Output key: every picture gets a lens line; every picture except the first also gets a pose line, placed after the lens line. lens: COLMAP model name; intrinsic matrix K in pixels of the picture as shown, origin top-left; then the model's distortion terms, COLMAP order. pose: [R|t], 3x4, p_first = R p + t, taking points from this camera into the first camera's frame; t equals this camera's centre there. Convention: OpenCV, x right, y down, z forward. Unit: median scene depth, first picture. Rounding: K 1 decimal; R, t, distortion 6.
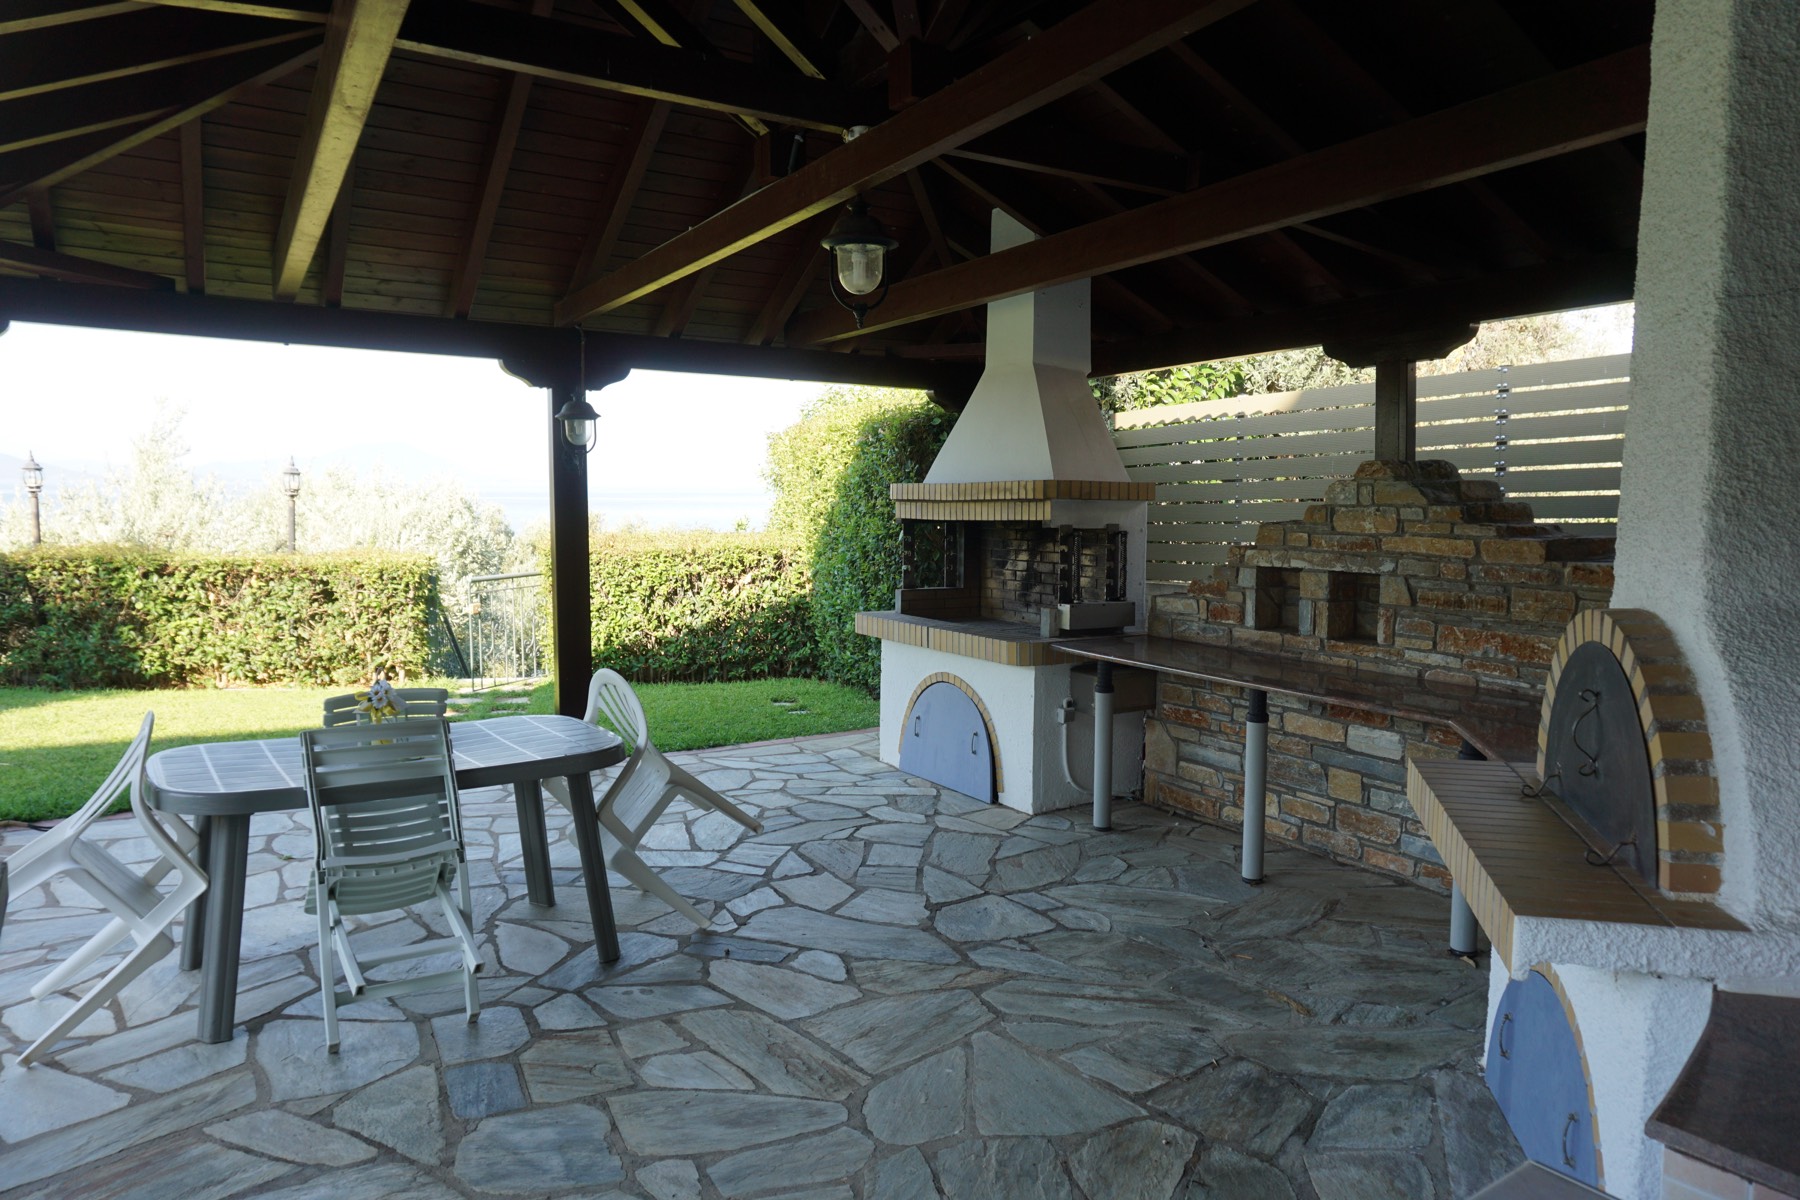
lens RADIAL K [[1194.7, 0, 898.1], [0, 1194.7, 581.2], [0, 0, 1]] dist [-0.038073, 0.008635]
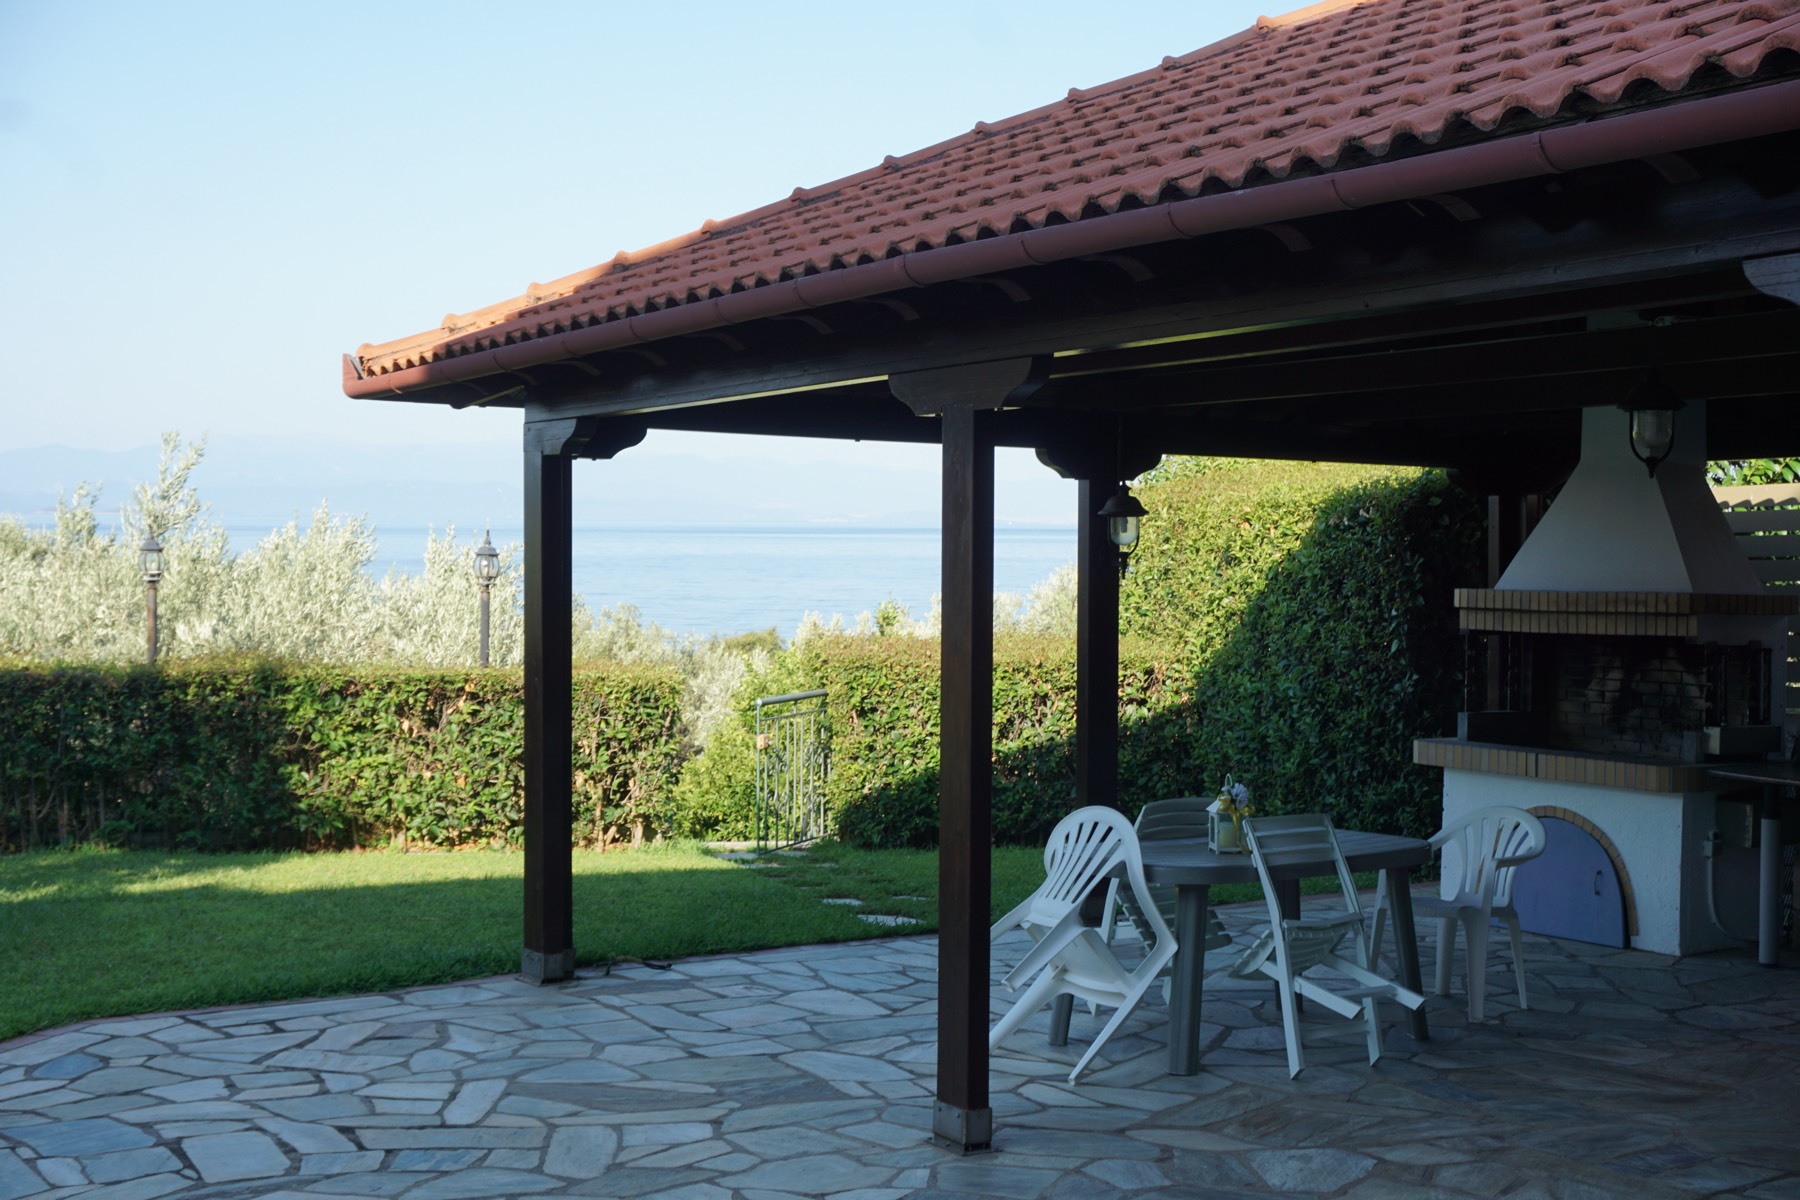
lens RADIAL K [[2410.1, 0, 902.3], [0, 2410.1, 600.8], [0, 0, 1]] dist [0.029221, 0.000000]
pose [[0.999668, 0.002981, 0.025574, -0.519725], [-0.001770, 0.998881, -0.047255, 0.010803], [-0.025686, 0.047194, 0.998555, -0.834118]]
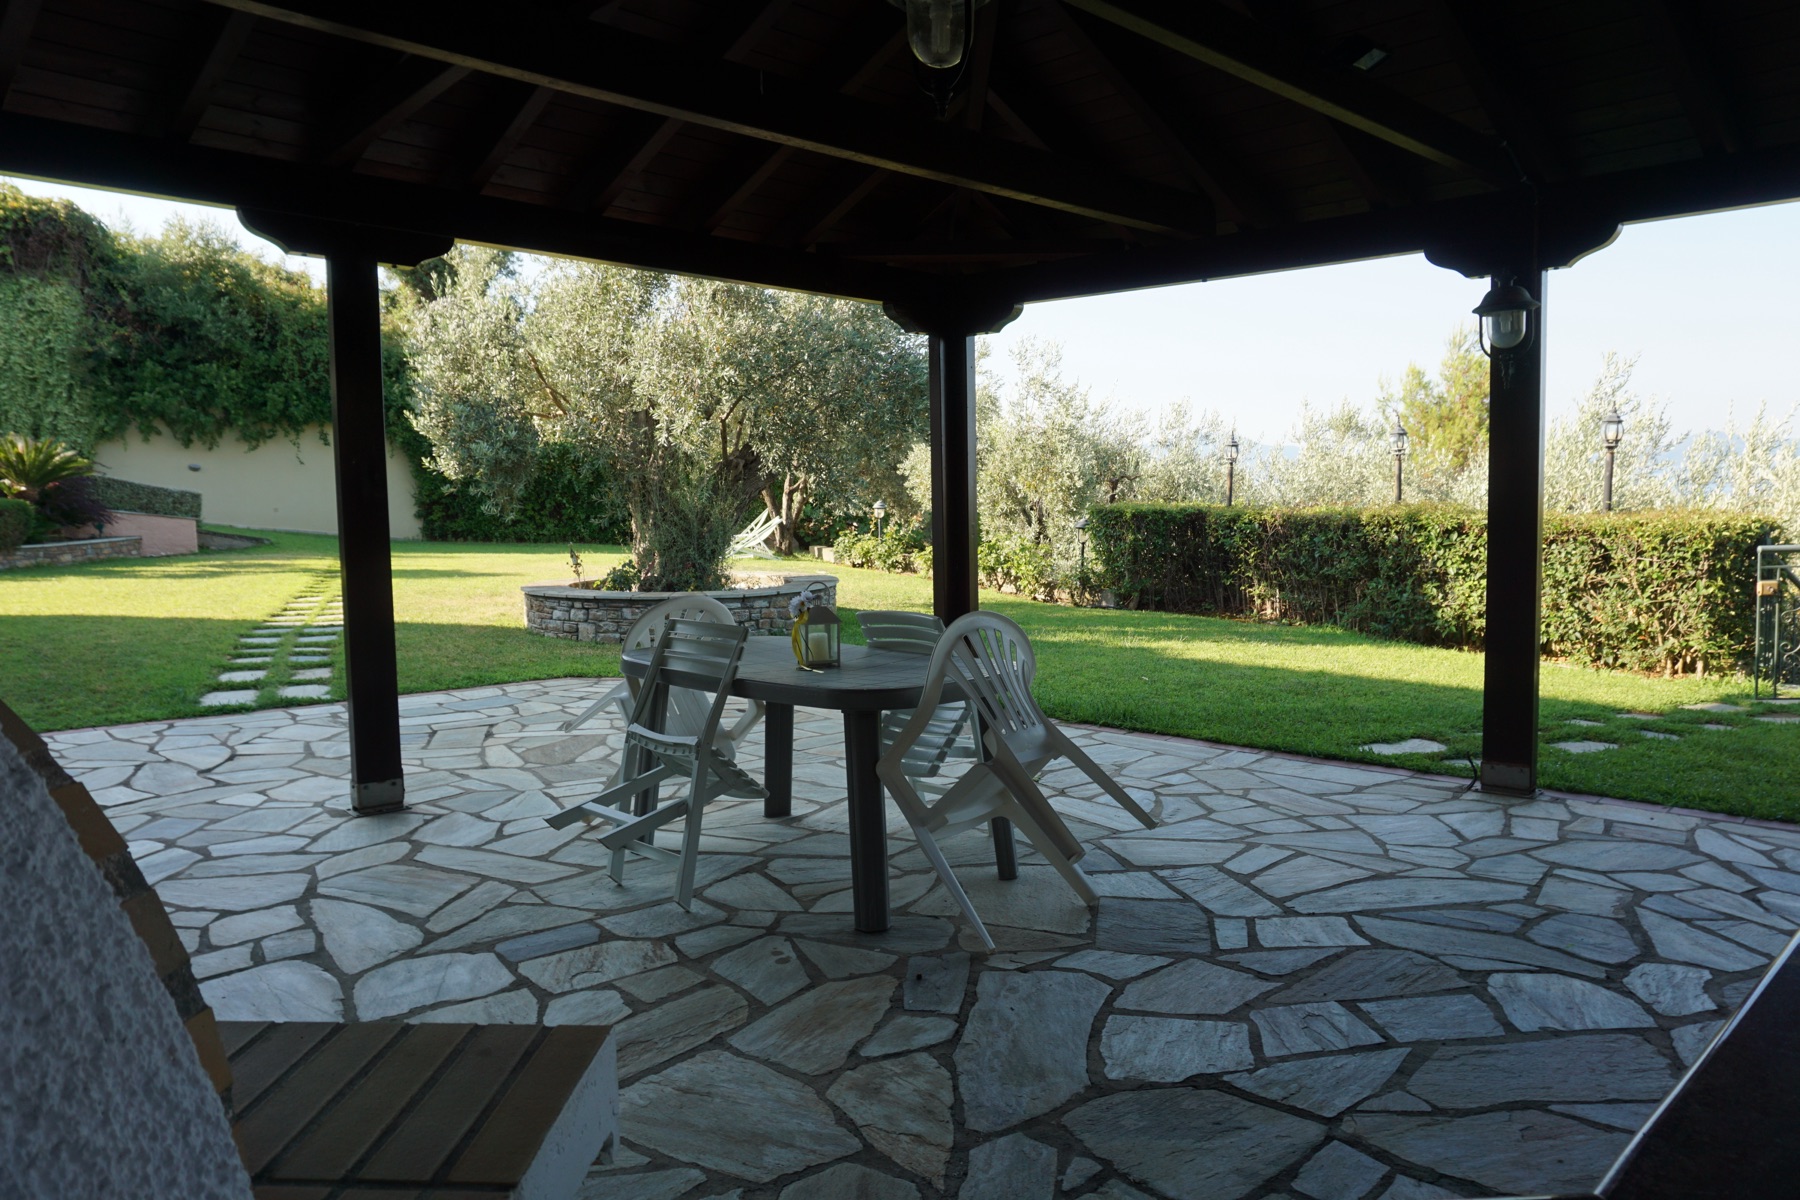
lens RADIAL K [[1194.7, 0, 883.4], [0, 1194.7, 559.4], [0, 0, 1]] dist [-0.038073, 0.008635]
pose [[0.200394, 0.038660, -0.978952, 0.405398], [-0.042105, 0.998638, 0.030819, 0.010130], [0.978810, 0.035043, 0.201749, 0.542623]]
